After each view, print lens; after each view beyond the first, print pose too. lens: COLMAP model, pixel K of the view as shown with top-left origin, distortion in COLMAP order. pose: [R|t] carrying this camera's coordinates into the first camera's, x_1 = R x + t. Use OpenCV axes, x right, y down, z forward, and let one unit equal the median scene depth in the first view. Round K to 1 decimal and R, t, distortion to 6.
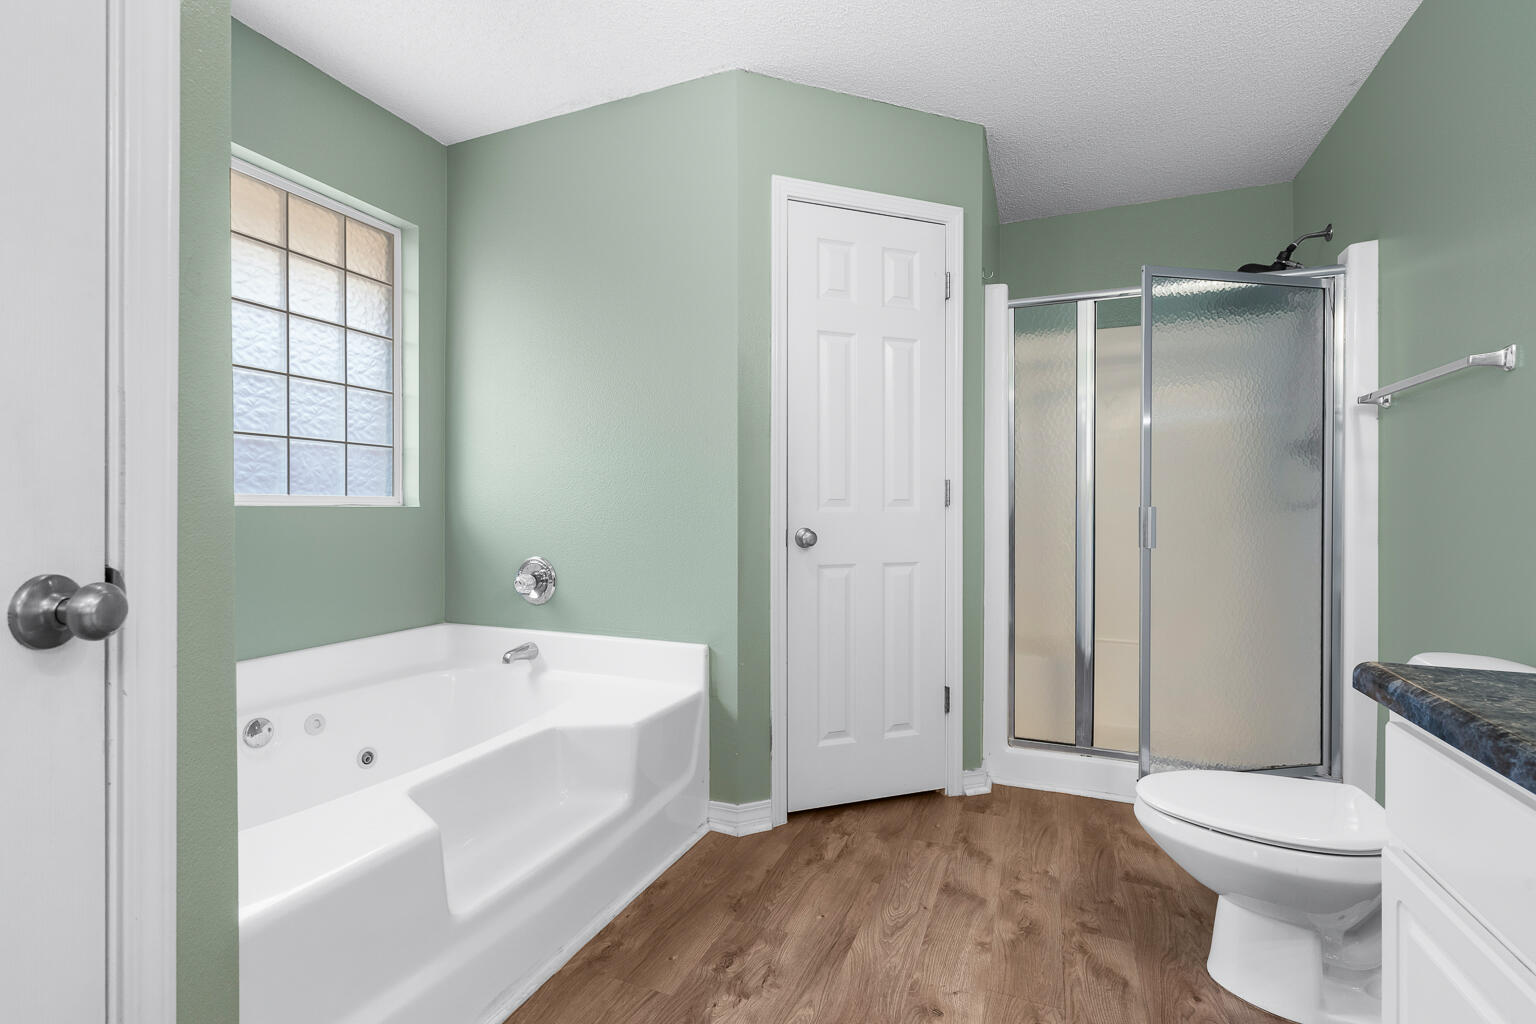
lens RADIAL K [[702.1, 0, 756.3], [0, 702.1, 512.2], [0, 0, 1]] dist [-0.003434, 0.001464]
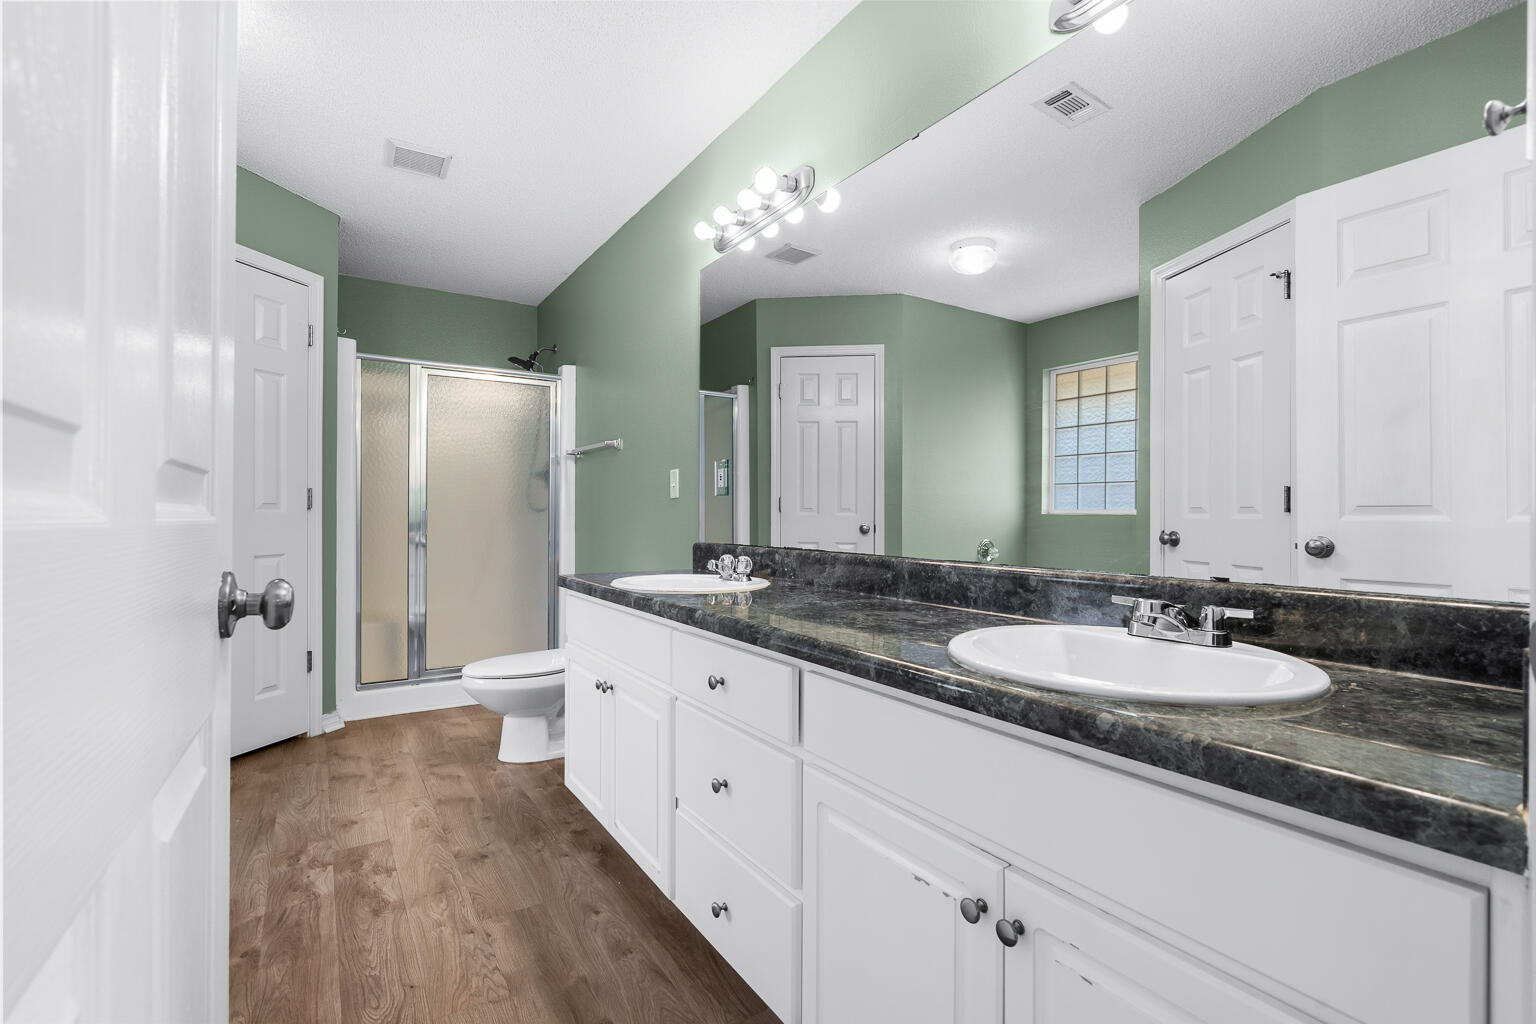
lens RADIAL K [[702.1, 0, 756.3], [0, 702.1, 512.2], [0, 0, 1]] dist [-0.003434, 0.001464]
pose [[0.576079, 0.002238, 0.817391, -0.338405], [-0.001255, 0.999997, -0.001853, -0.001494], [-0.817393, 0.000042, 0.576080, -0.441224]]
